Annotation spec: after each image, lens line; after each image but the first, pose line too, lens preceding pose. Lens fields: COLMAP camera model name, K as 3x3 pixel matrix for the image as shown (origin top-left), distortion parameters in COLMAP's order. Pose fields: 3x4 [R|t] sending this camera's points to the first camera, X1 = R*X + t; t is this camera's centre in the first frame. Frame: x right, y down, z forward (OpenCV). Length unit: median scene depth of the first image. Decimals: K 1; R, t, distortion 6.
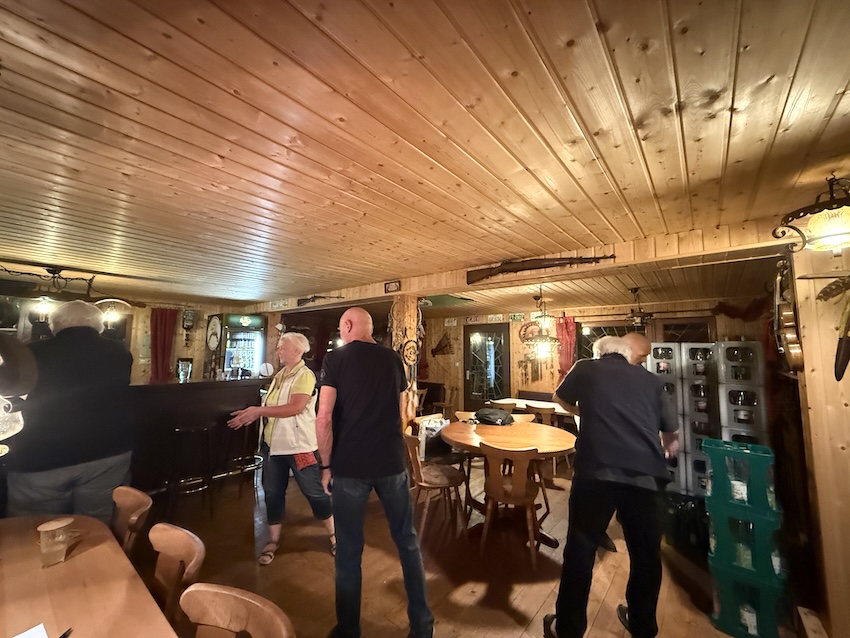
lens RADIAL K [[337.6, 0, 420.2], [0, 337.6, 319.0], [0, 0, 1]] dist [0.001387, -0.000039]
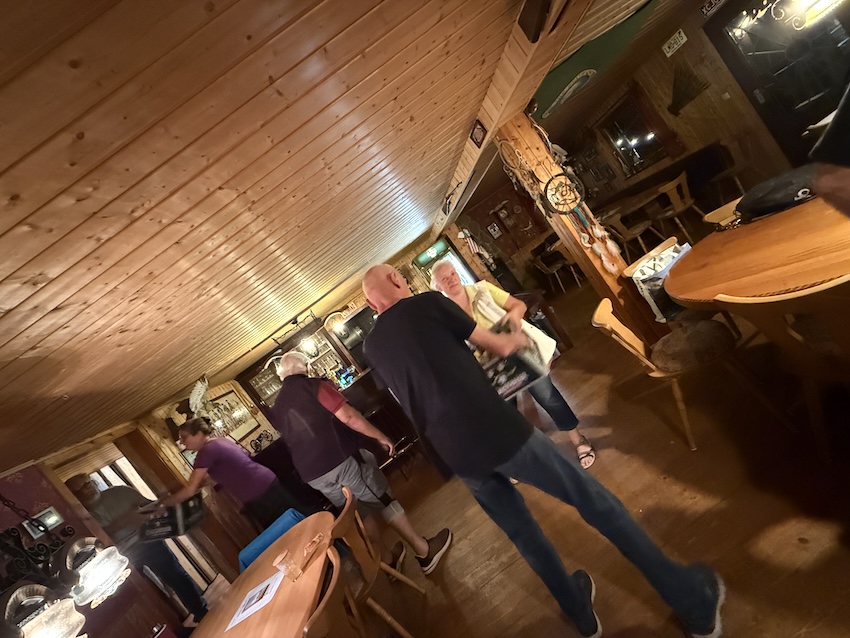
lens RADIAL K [[337.6, 0, 421.6], [0, 337.6, 319.7], [0, 0, 1]] dist [0.001387, -0.000039]
pose [[0.559151, -0.372998, -0.740420, 0.215209], [0.652570, 0.748866, 0.115555, 0.029220], [0.511374, -0.547788, 0.662137, 0.301946]]
